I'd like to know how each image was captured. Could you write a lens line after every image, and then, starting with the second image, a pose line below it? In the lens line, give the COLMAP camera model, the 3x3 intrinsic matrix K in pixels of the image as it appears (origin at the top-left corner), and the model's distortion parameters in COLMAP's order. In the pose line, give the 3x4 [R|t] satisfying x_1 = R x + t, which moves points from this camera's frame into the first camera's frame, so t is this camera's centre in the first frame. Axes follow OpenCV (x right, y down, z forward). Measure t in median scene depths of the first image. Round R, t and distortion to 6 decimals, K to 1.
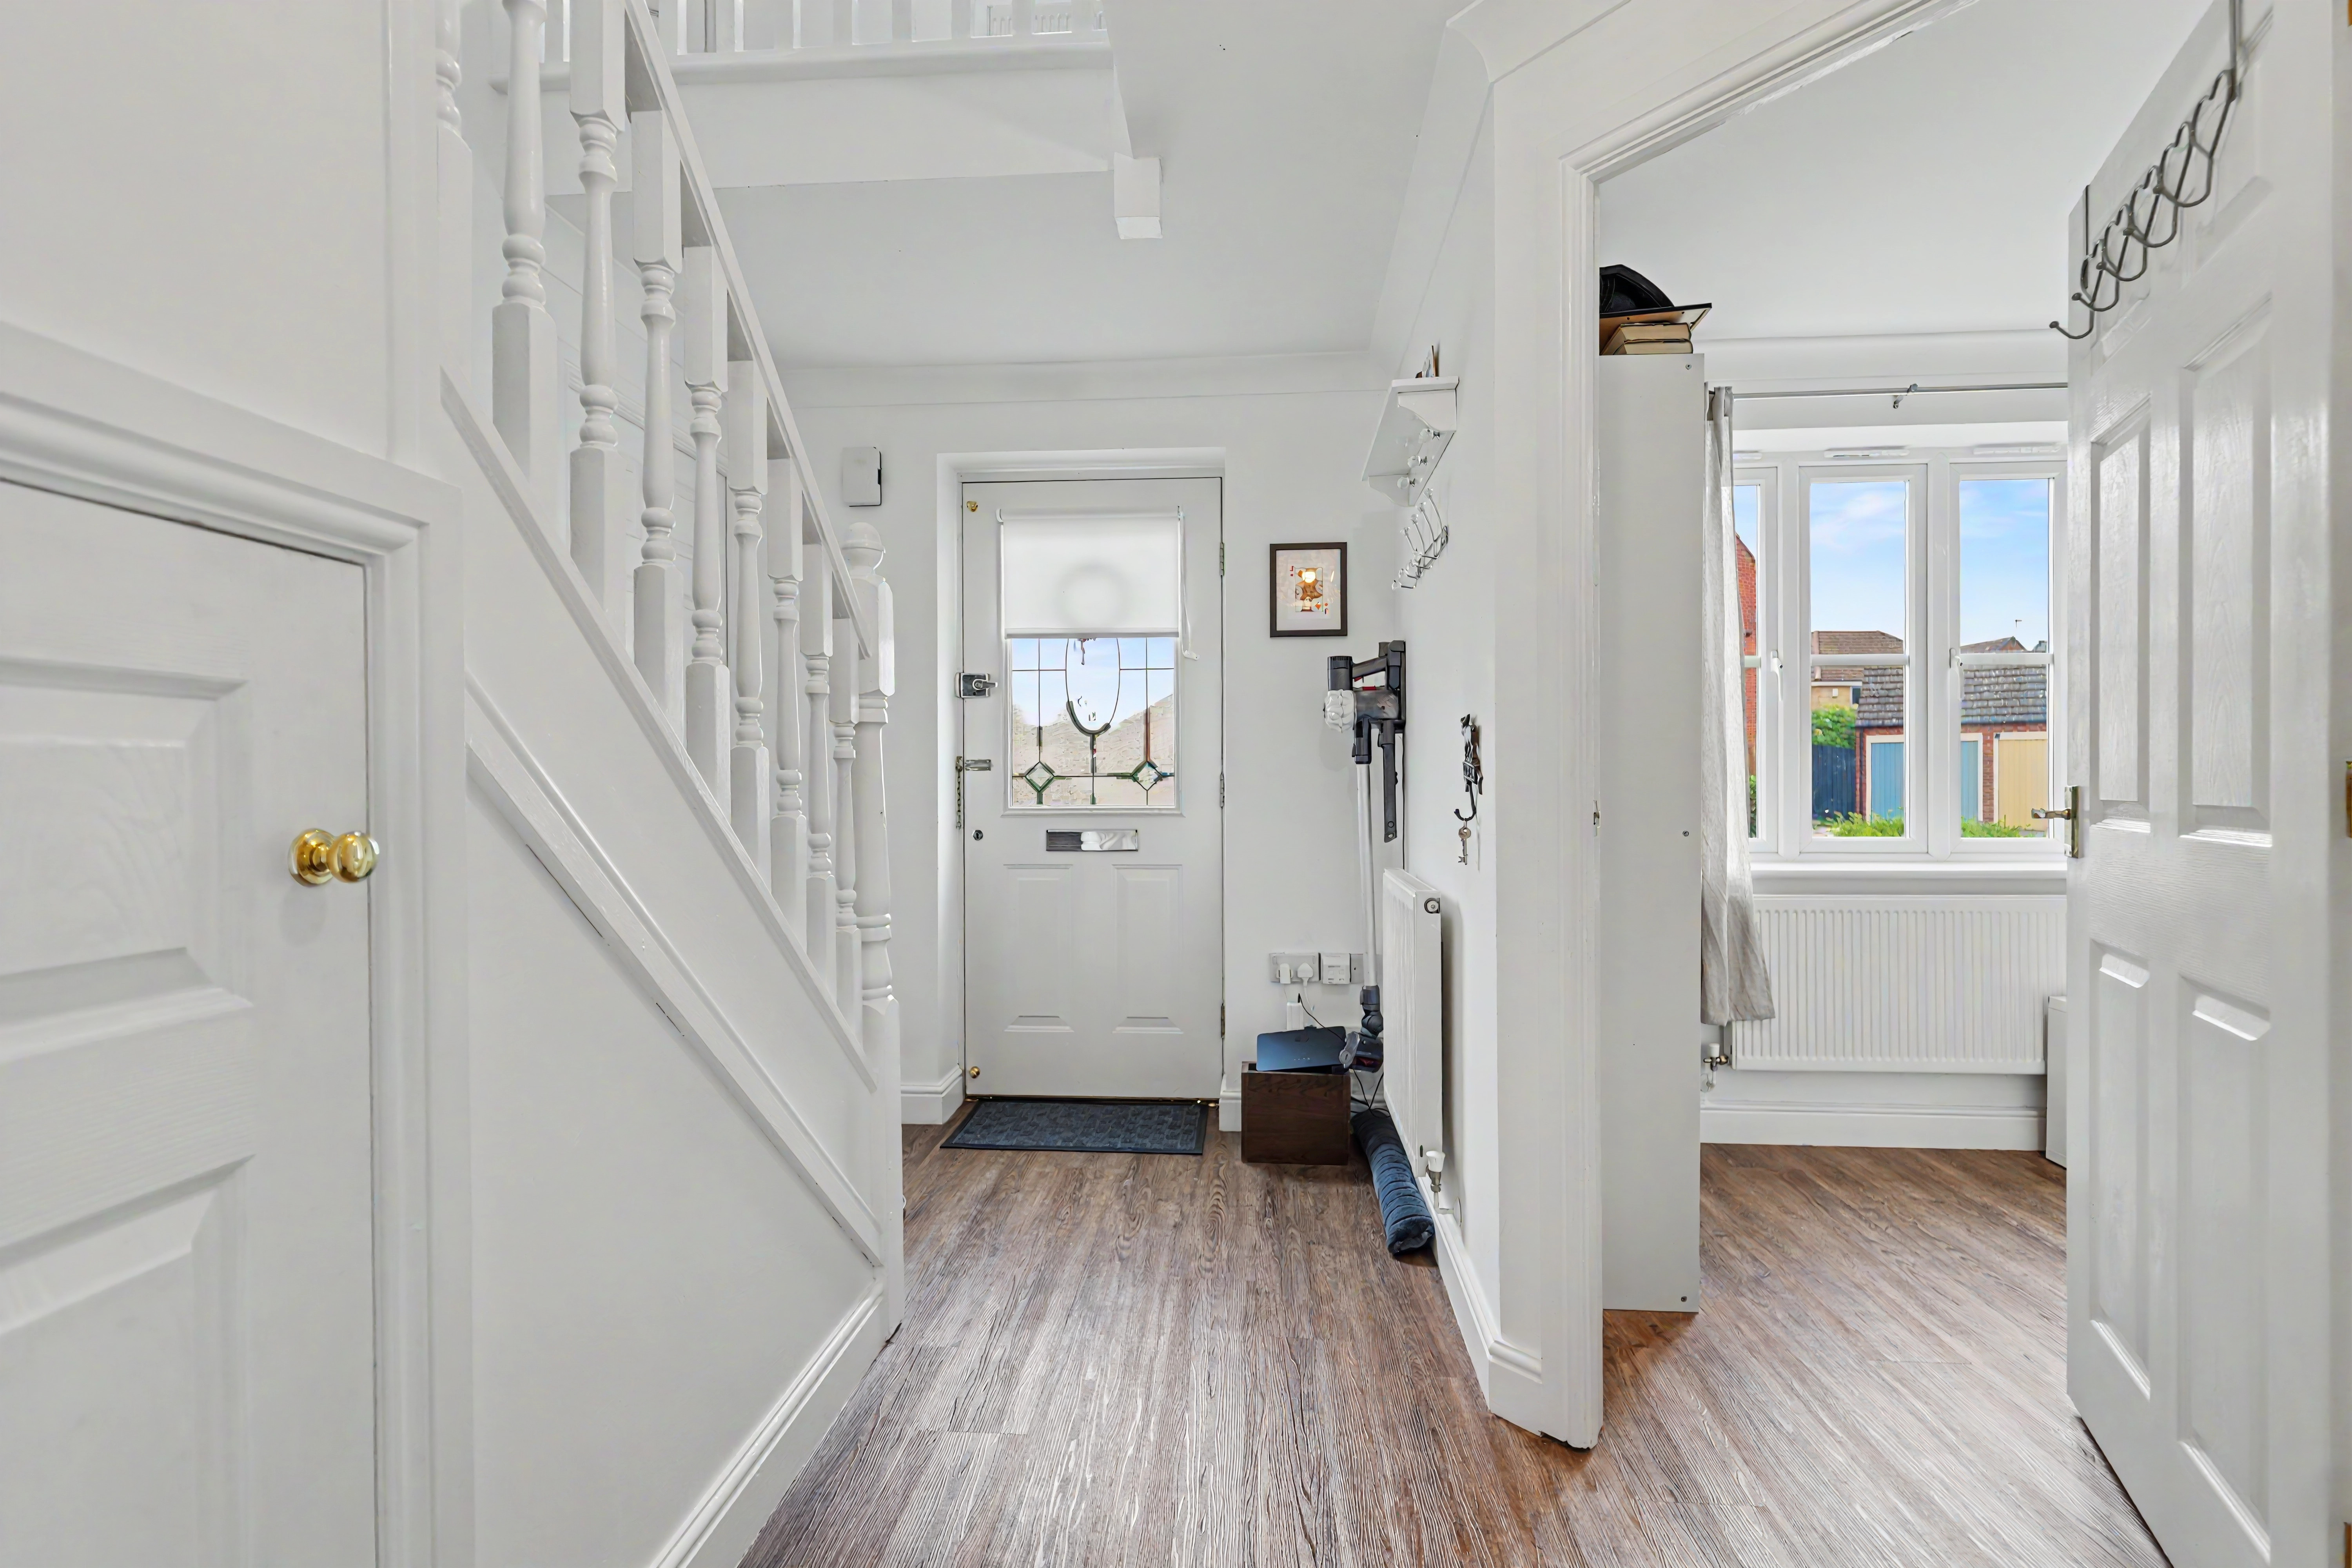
lens RADIAL K [[1088.6, 0, 1176.4], [0, 1088.6, 787.8], [0, 0, 1]] dist [0.005125, 0.000093]
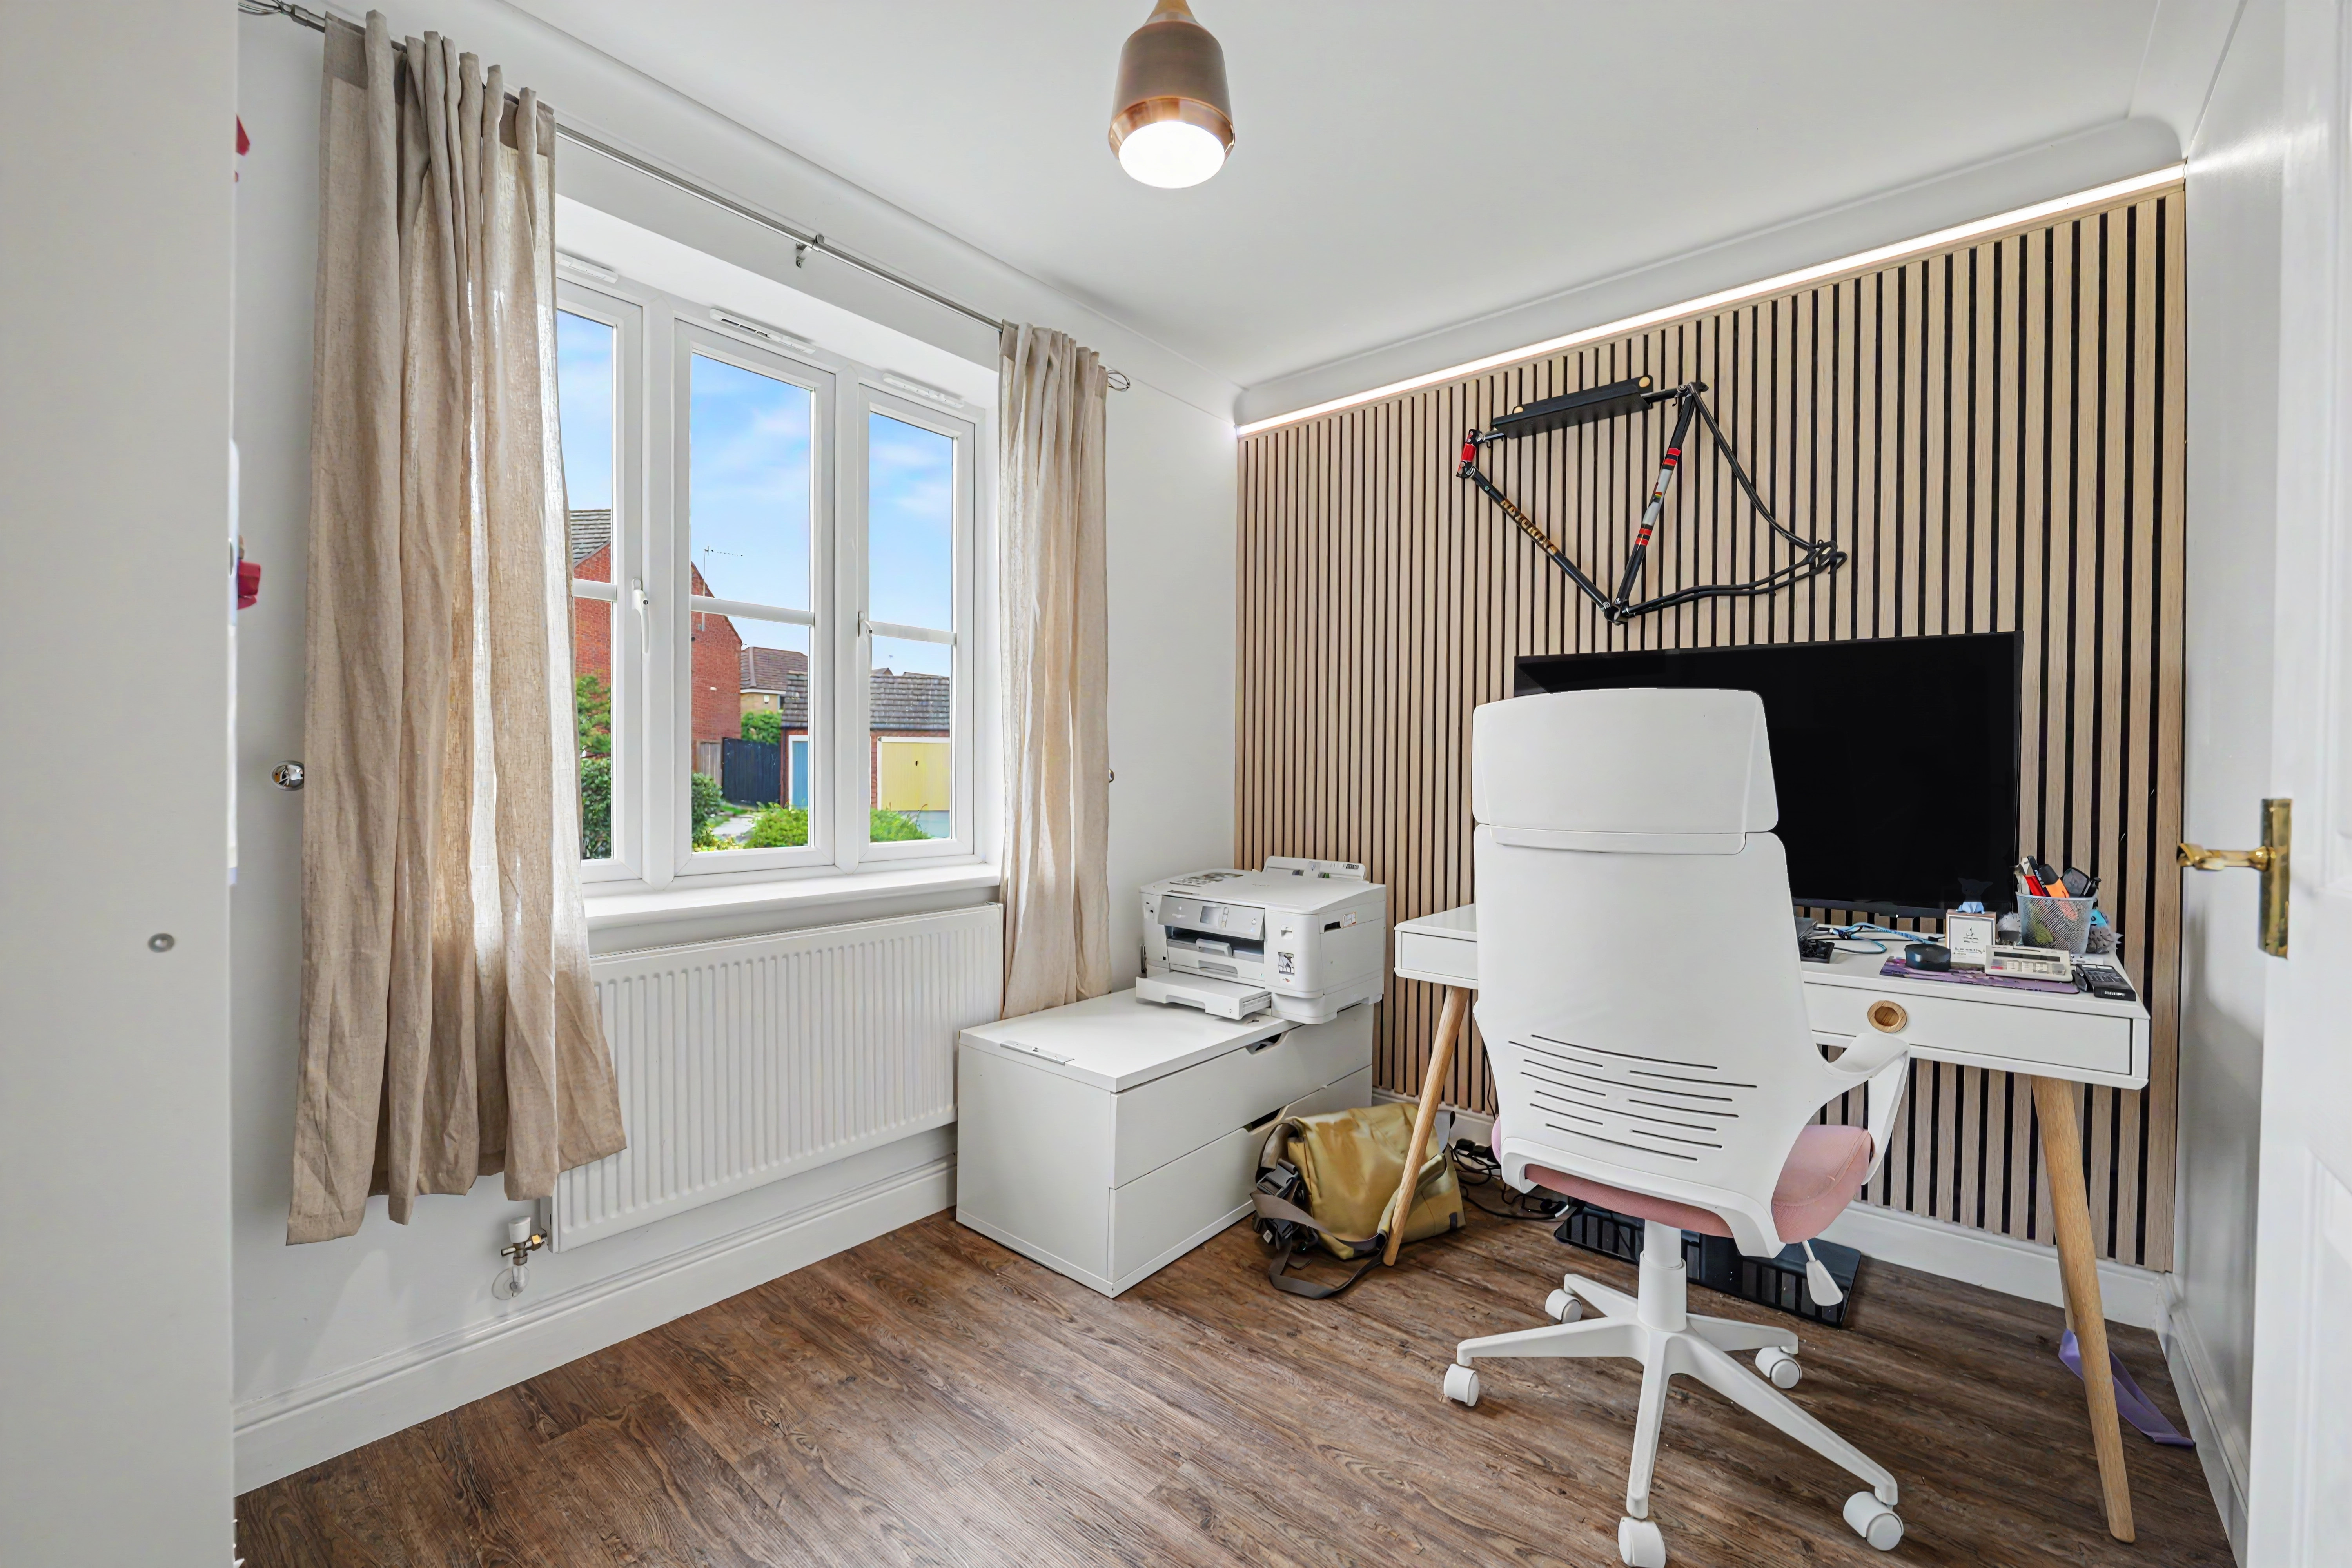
lens RADIAL K [[940.8, 0, 1175.5], [0, 940.8, 786.8], [0, 0, 1]] dist [-0.012462, 0.000495]
pose [[0.579293, -0.003900, 0.815110, 0.292246], [-0.004111, 0.999962, 0.007706, -0.004027], [-0.815109, -0.007815, 0.579255, 0.427168]]
